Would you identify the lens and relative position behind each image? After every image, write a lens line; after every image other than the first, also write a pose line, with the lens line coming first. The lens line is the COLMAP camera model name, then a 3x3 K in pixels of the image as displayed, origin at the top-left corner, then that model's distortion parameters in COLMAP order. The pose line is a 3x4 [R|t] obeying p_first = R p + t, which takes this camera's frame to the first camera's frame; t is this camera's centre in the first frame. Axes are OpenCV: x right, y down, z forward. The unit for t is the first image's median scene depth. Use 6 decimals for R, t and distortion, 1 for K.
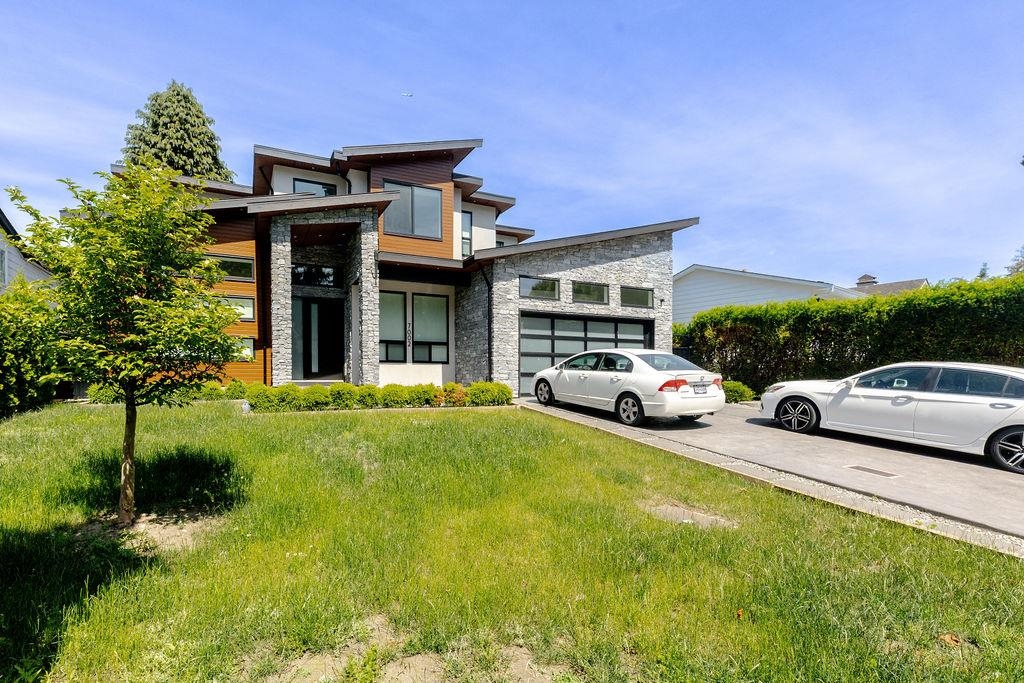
lens RADIAL K [[451.4, 0, 512.4], [0, 451.4, 379.0], [0, 0, 1]] dist [0.007513, 0.000038]
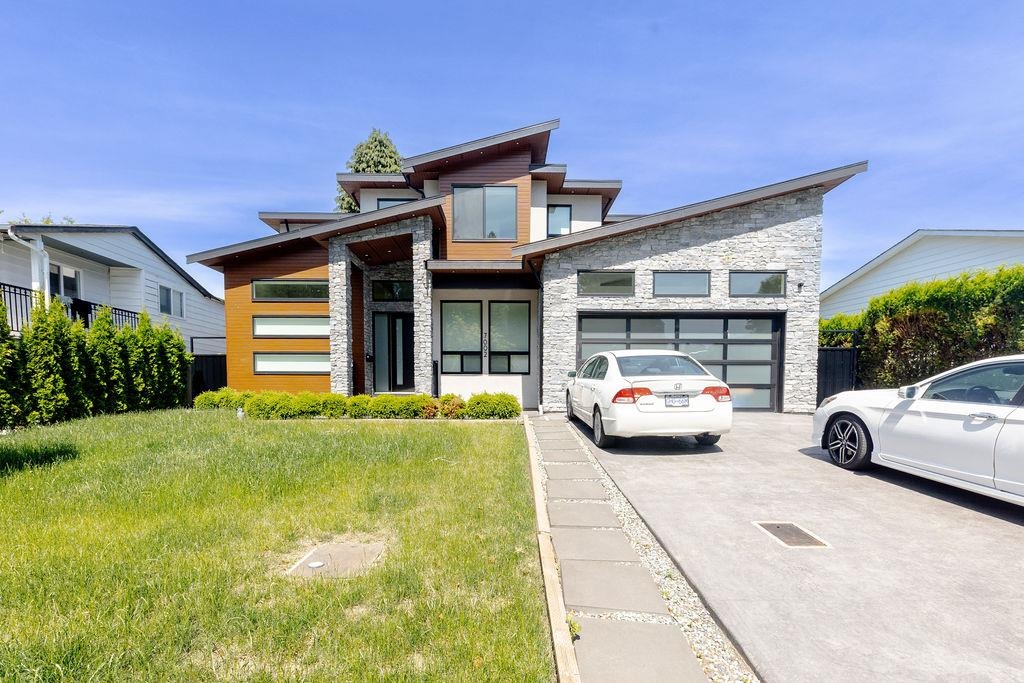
lens RADIAL K [[475.4, 0, 511.9], [0, 475.4, 414.1], [0, 0, 1]] dist [0.004272, 0.000498]
pose [[0.916680, 0.017615, -0.399234, 0.237297], [0.000106, 0.999017, 0.044322, 0.004655], [0.399623, -0.040671, 0.915777, 0.091563]]
